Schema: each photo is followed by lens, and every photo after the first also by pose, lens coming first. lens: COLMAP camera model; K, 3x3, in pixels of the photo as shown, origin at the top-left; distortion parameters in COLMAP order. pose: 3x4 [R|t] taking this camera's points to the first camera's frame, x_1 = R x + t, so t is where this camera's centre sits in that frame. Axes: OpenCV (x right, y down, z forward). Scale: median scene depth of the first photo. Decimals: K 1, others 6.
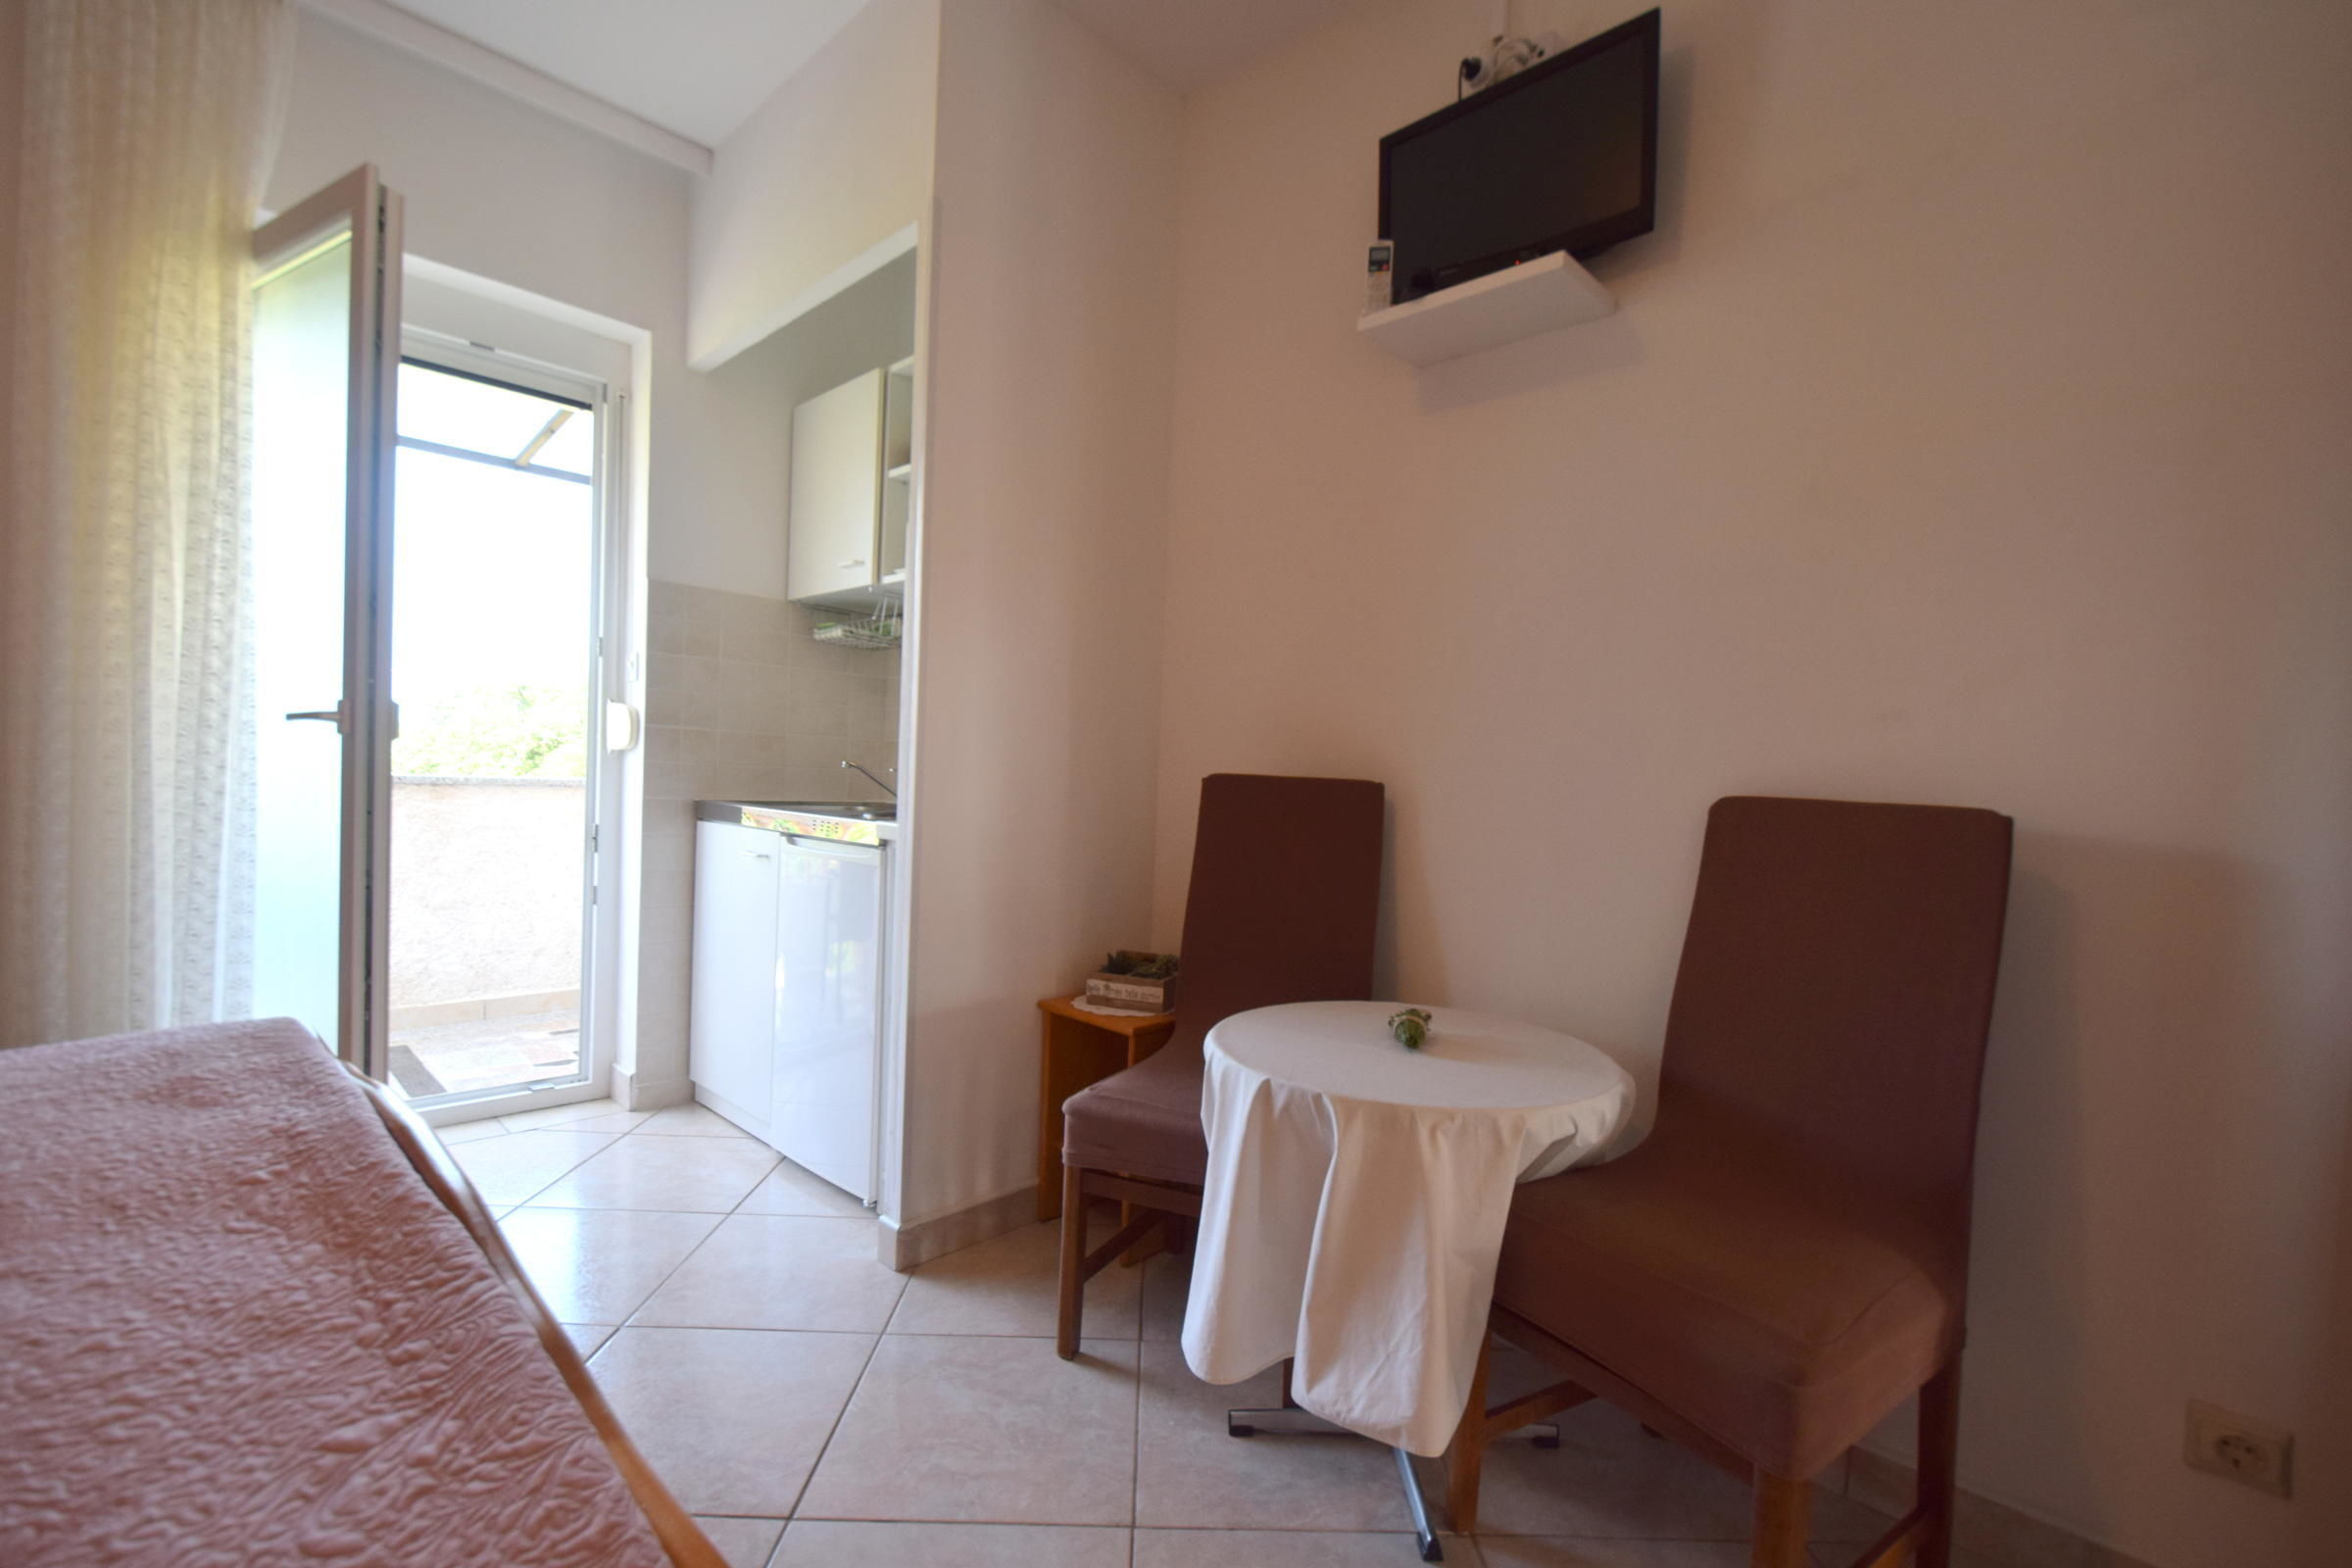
lens RADIAL K [[1026.1, 0, 1186.2], [0, 1026.1, 811.4], [0, 0, 1]] dist [0.009225, -0.009737]
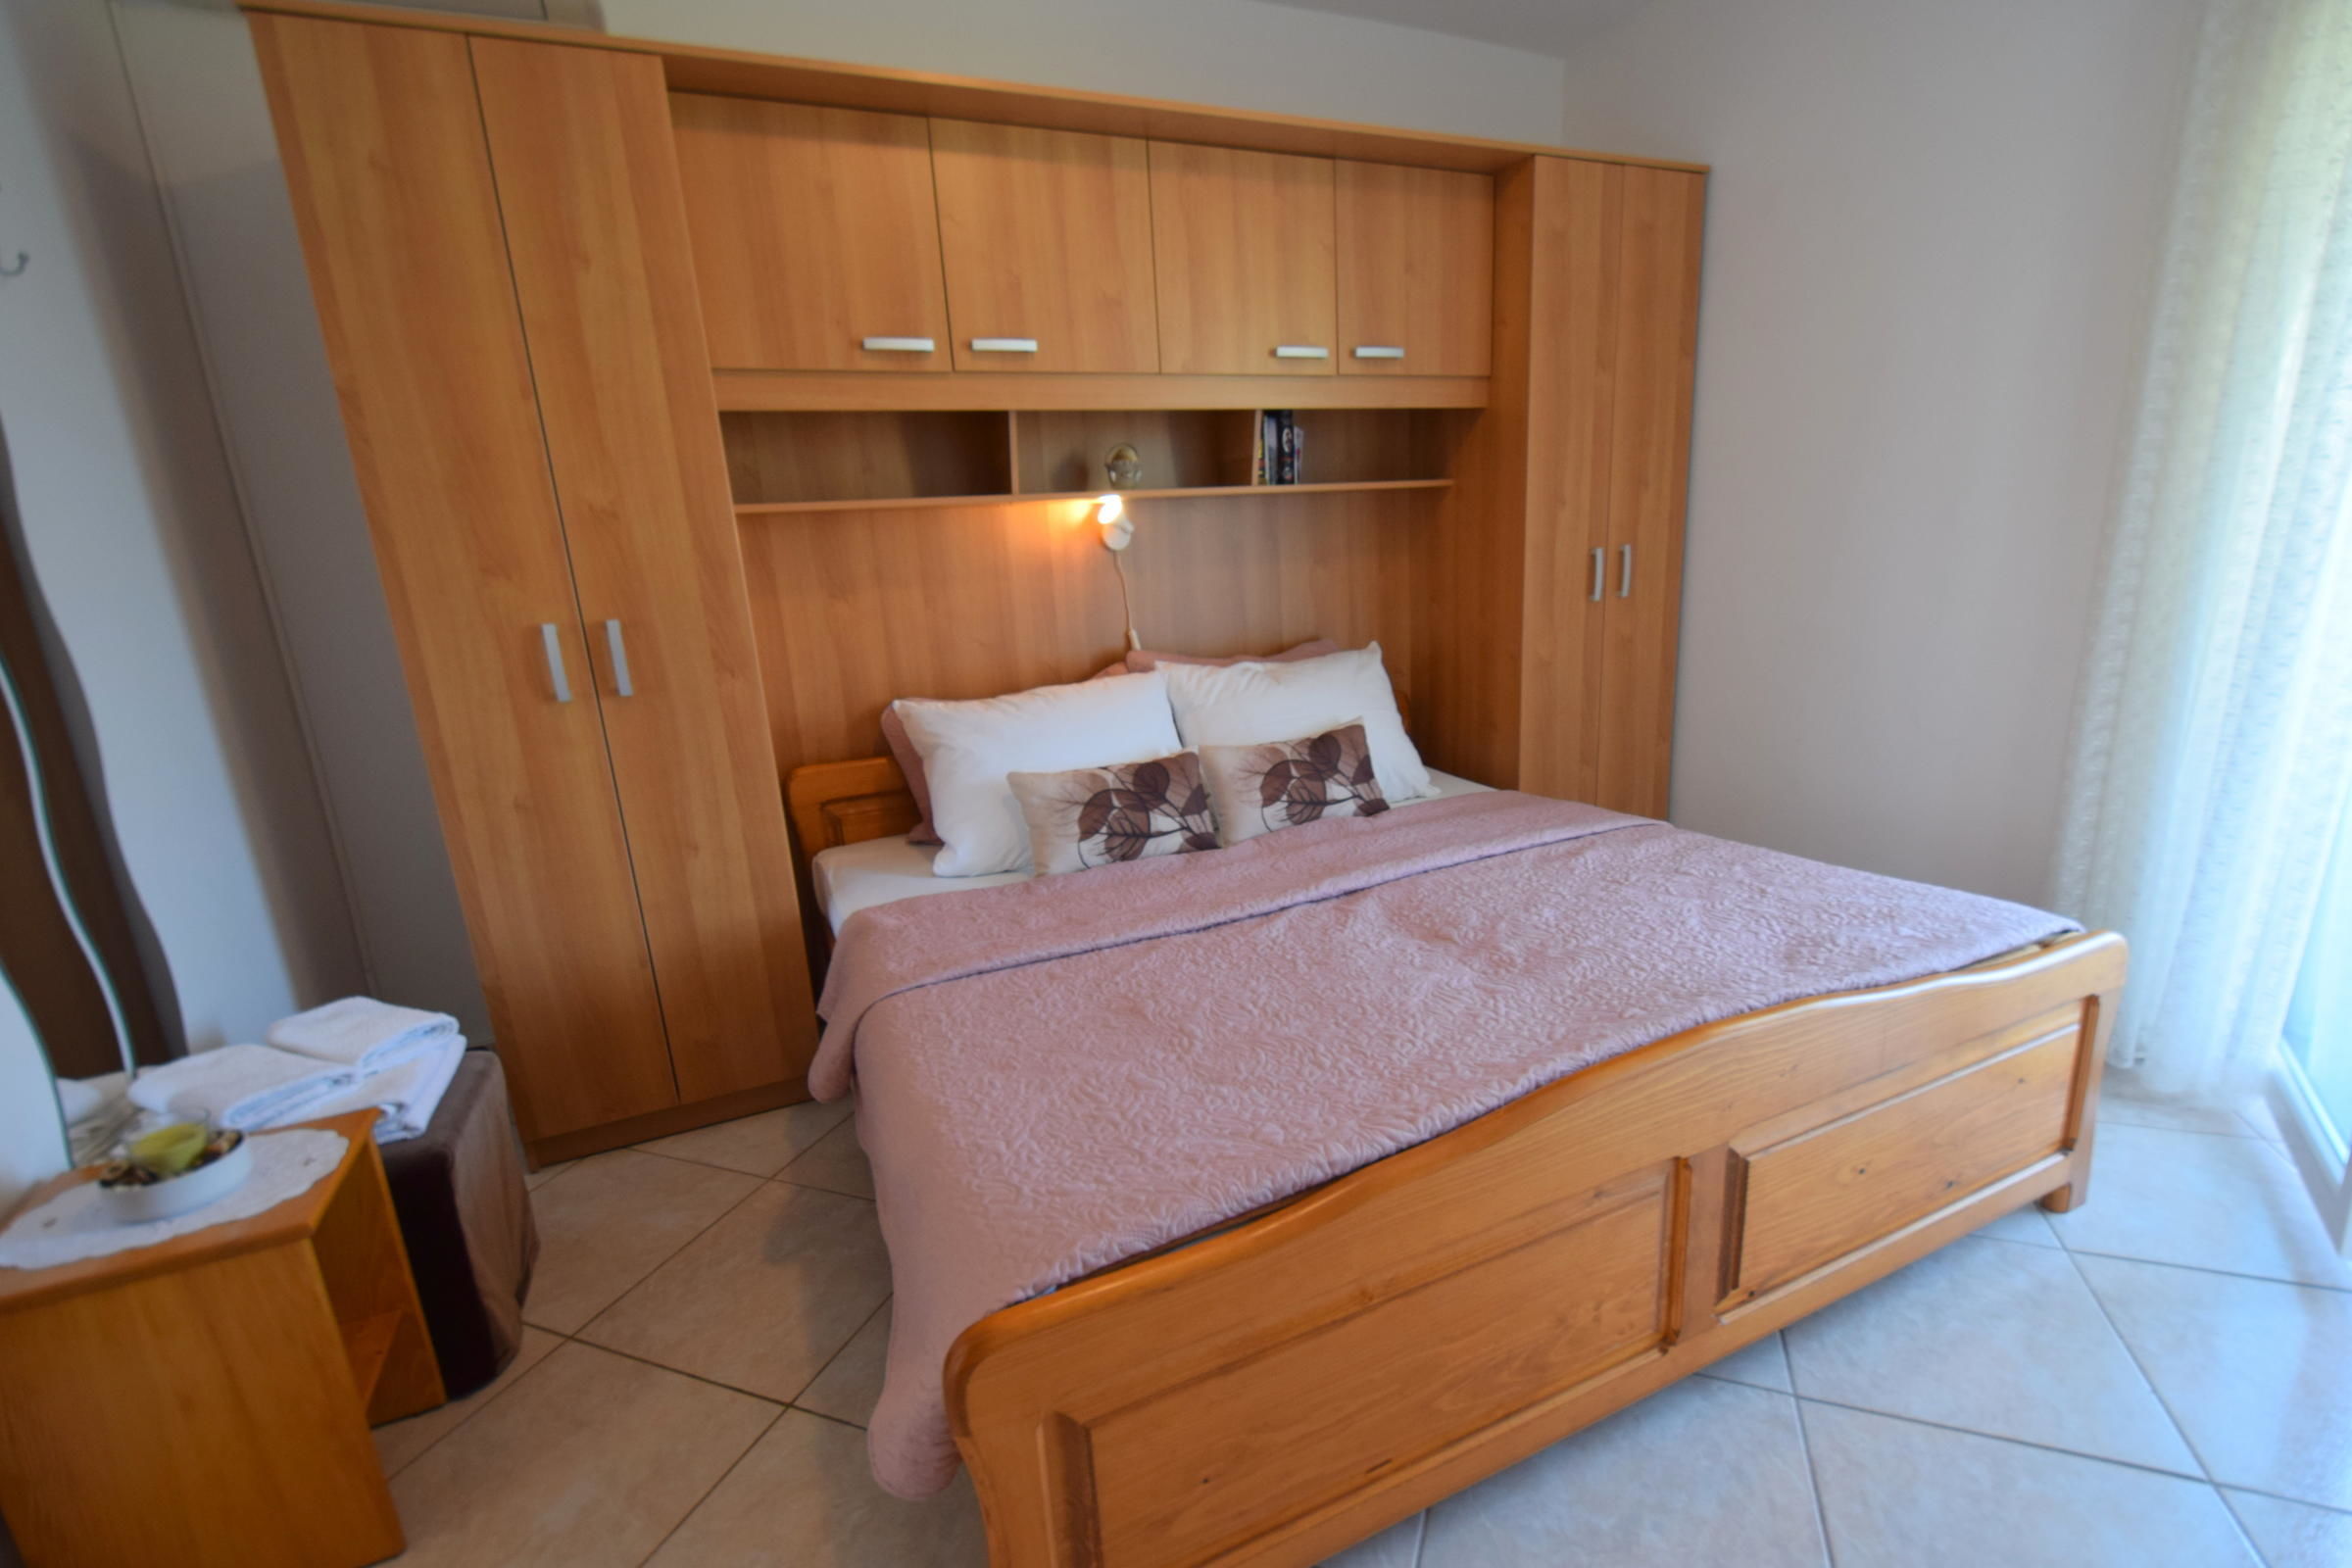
lens RADIAL K [[1026.1, 0, 1186.2], [0, 1026.1, 811.4], [0, 0, 1]] dist [0.009225, -0.009737]
pose [[-0.386658, 0.204158, -0.899341, 0.210802], [0.010444, 0.976095, 0.217092, -0.088695], [0.922164, 0.074547, -0.379548, 0.475094]]
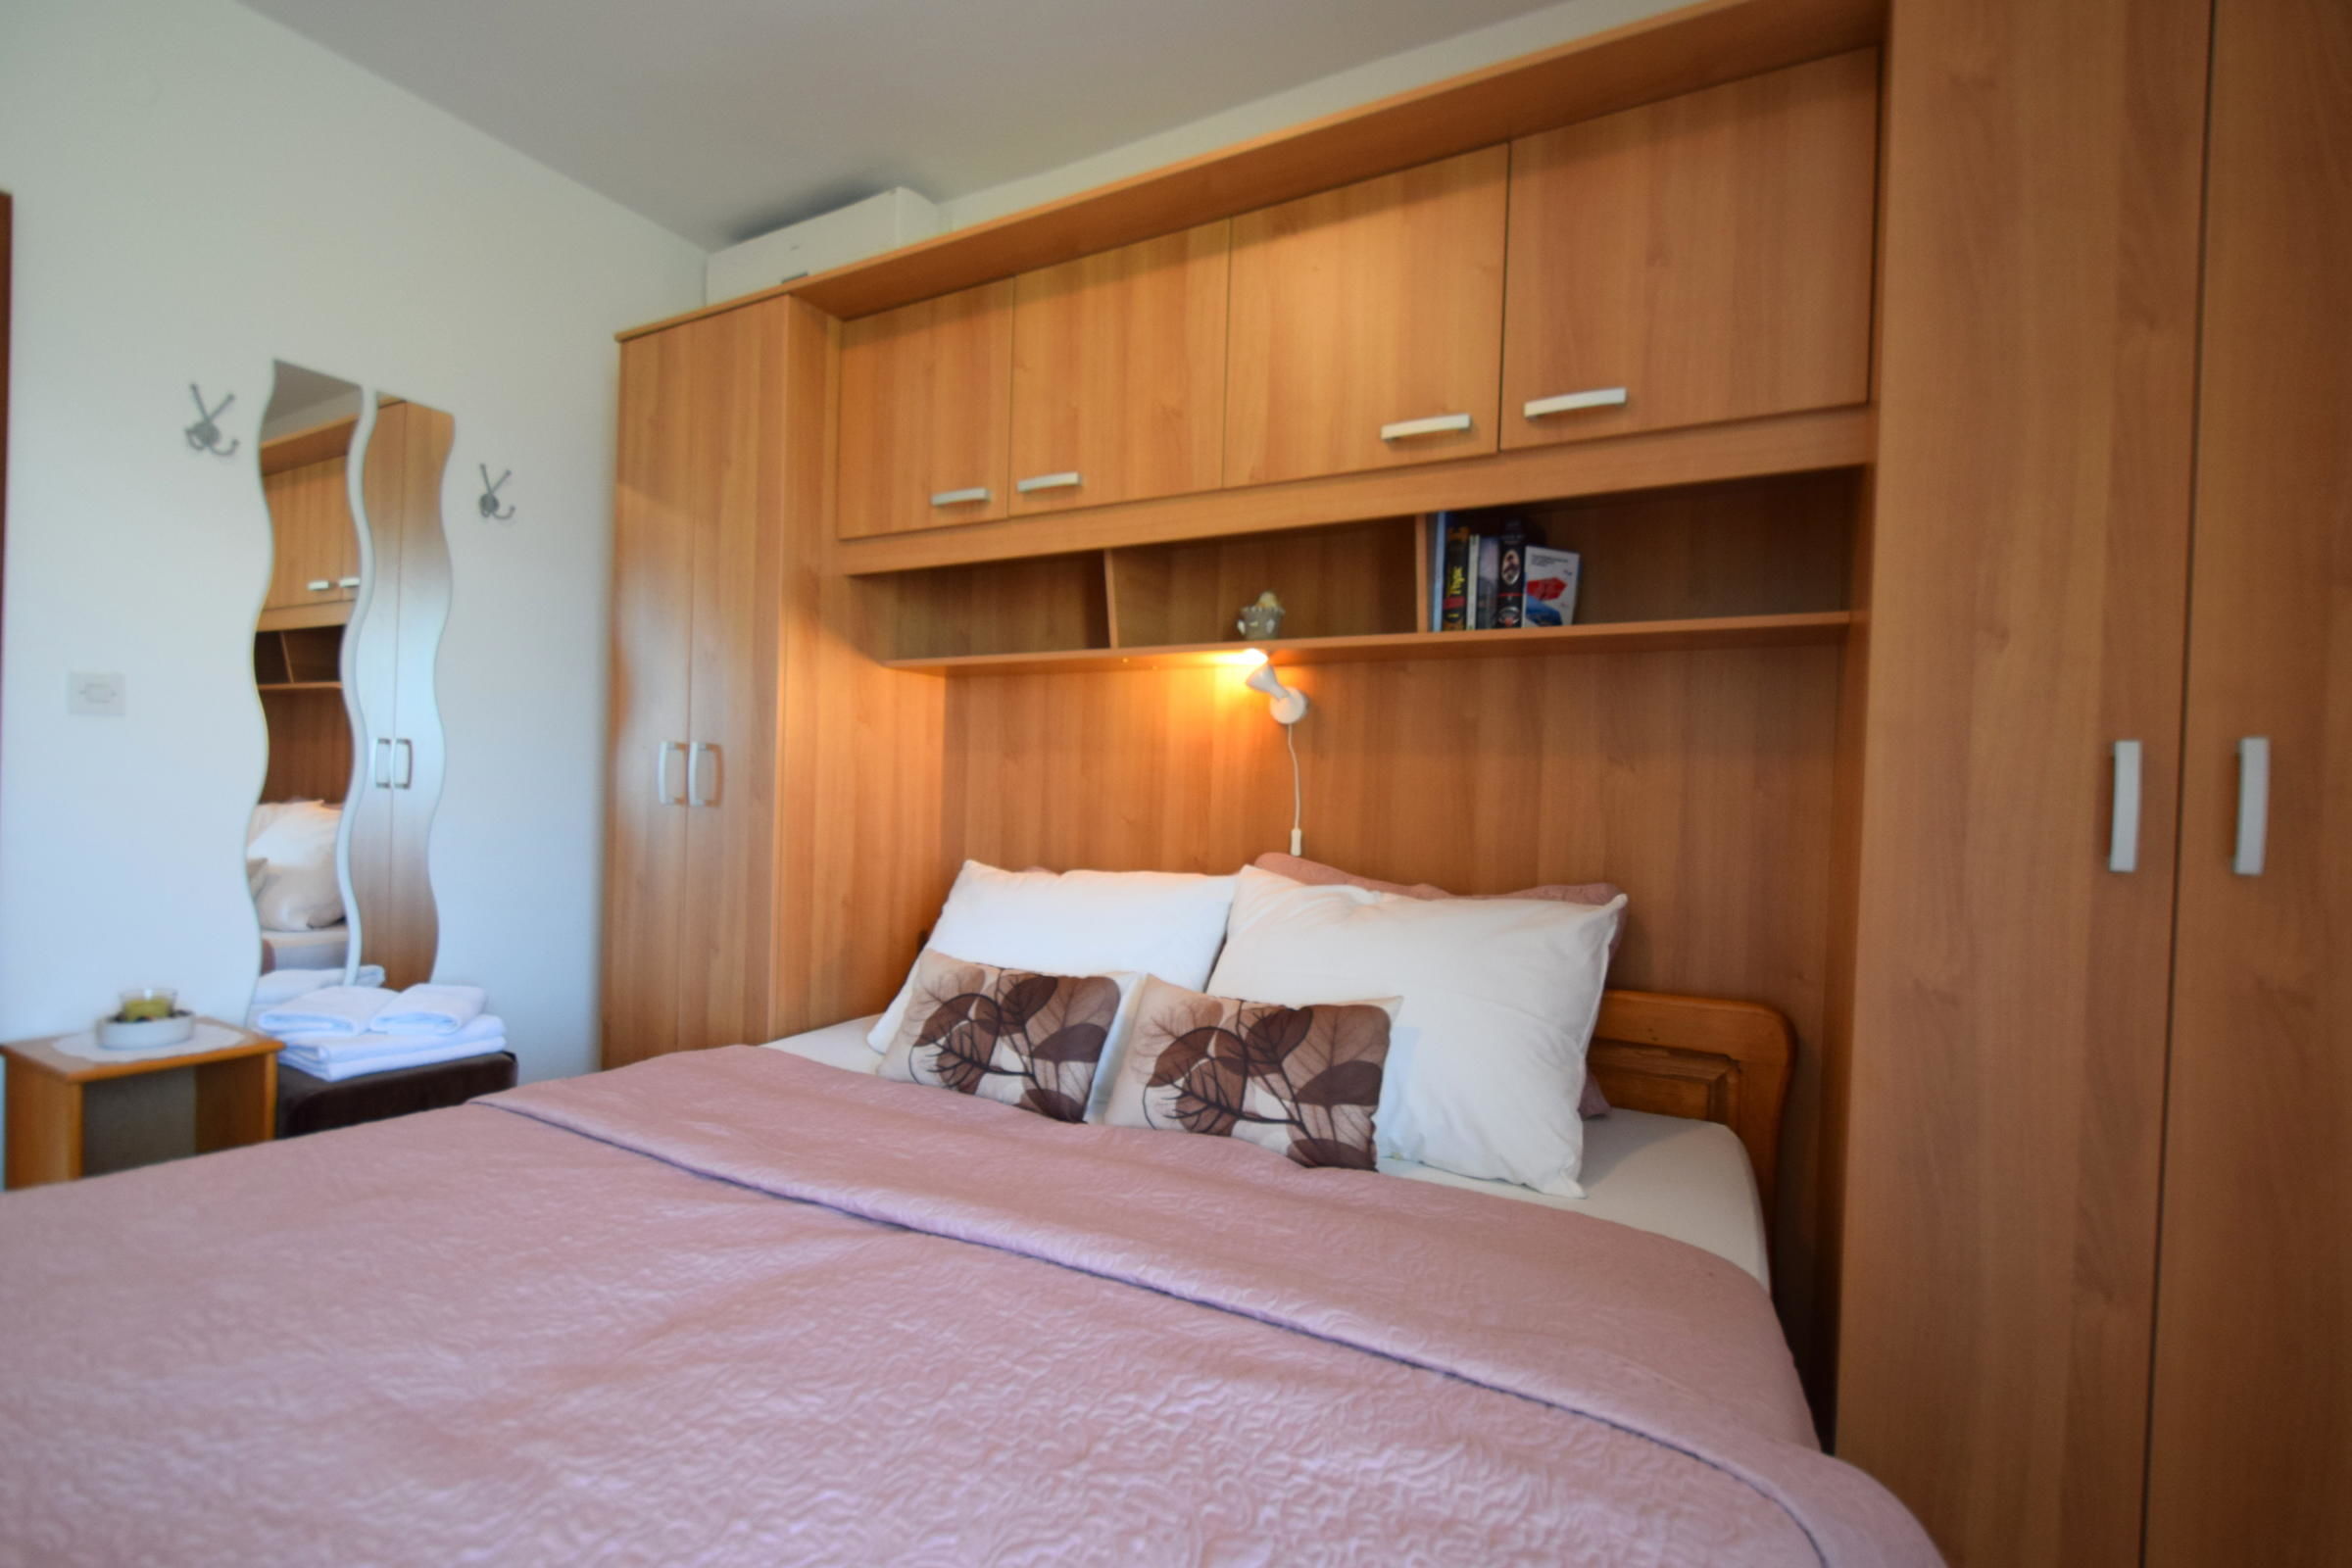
lens RADIAL K [[1026.1, 0, 1186.2], [0, 1026.1, 811.4], [0, 0, 1]] dist [0.009225, -0.009737]
pose [[-0.964577, -0.076403, -0.252496, -0.660834], [-0.086117, 0.995902, 0.027630, -0.063928], [0.249350, 0.048396, -0.967203, 0.826164]]
